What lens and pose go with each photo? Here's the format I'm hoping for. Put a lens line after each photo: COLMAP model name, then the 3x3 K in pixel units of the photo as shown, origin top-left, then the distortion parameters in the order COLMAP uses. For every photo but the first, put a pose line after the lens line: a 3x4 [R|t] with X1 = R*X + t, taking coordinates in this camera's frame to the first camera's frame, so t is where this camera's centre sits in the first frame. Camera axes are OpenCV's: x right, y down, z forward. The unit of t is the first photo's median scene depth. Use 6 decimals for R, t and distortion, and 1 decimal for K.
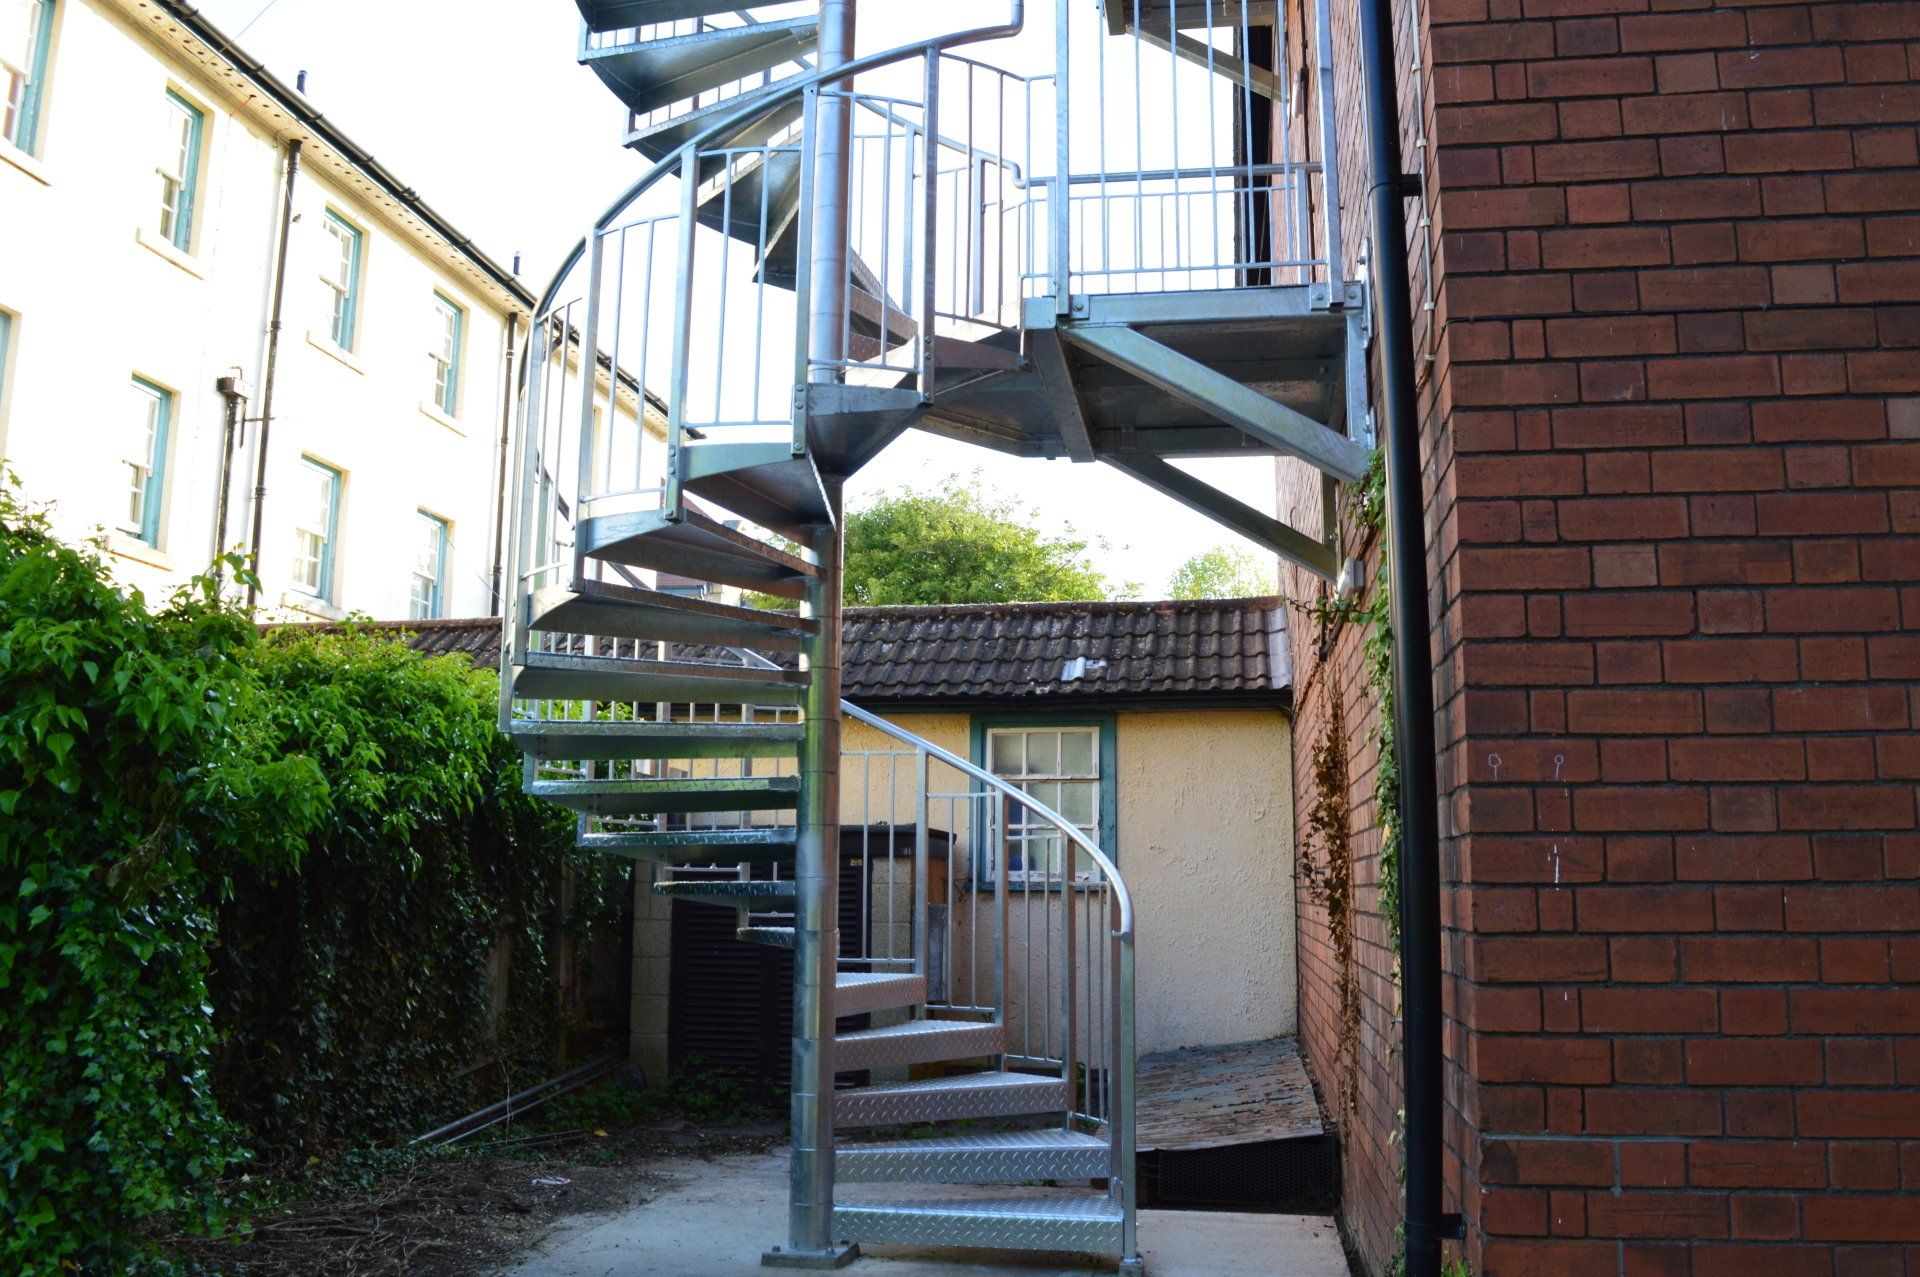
lens RADIAL K [[1542.6, 0, 964.5], [0, 1542.6, 642.0], [0, 0, 1]] dist [-0.089185, 0.025138]
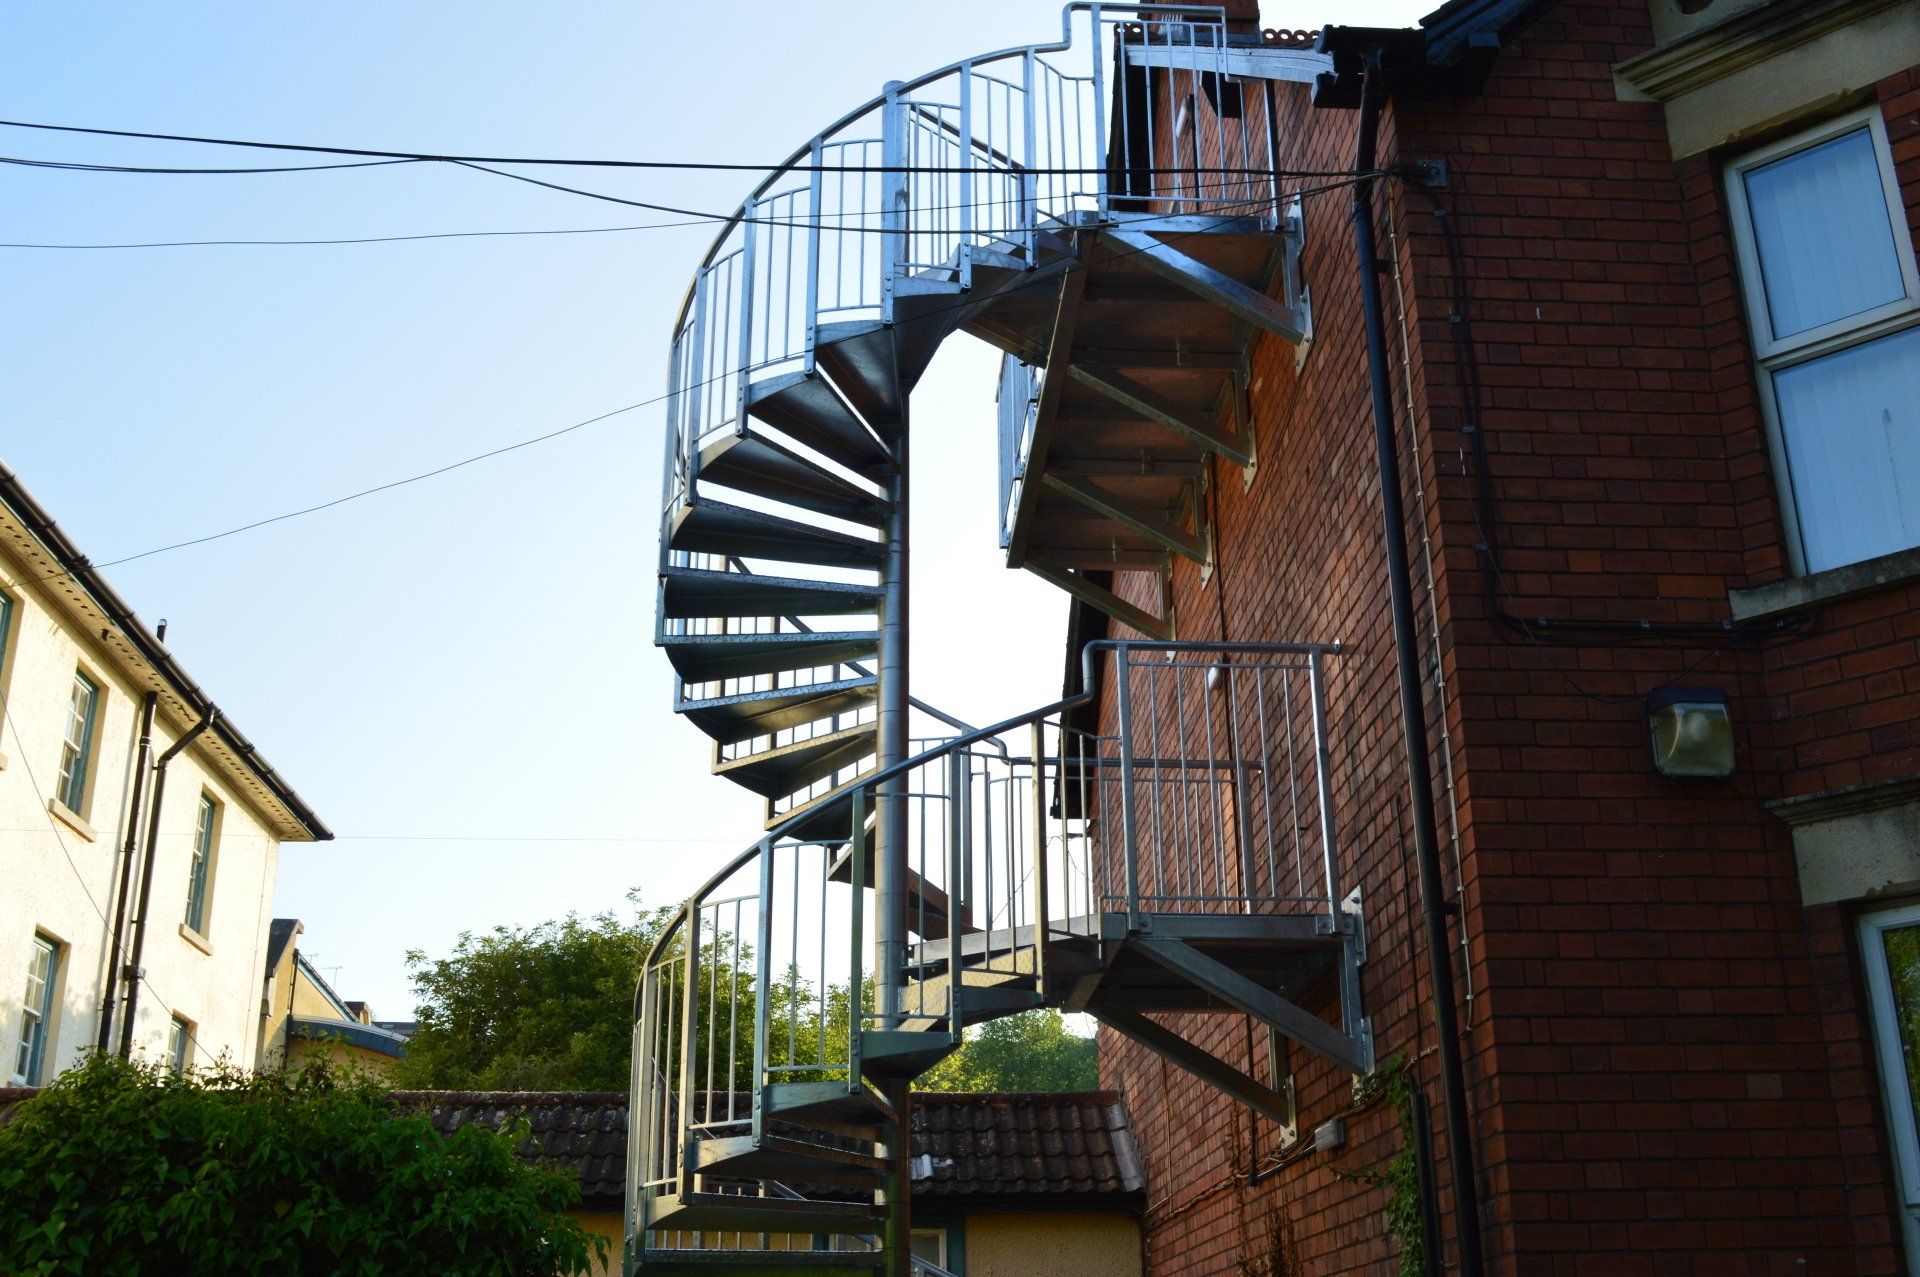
lens RADIAL K [[1987.1, 0, 957.6], [0, 1987.1, 634.0], [0, 0, 1]] dist [-0.058883, 0.000000]
pose [[0.974022, 0.067341, 0.216211, -0.459007], [-0.018924, 0.975627, -0.218616, -0.088090], [-0.225663, 0.208845, 0.951557, -0.610277]]
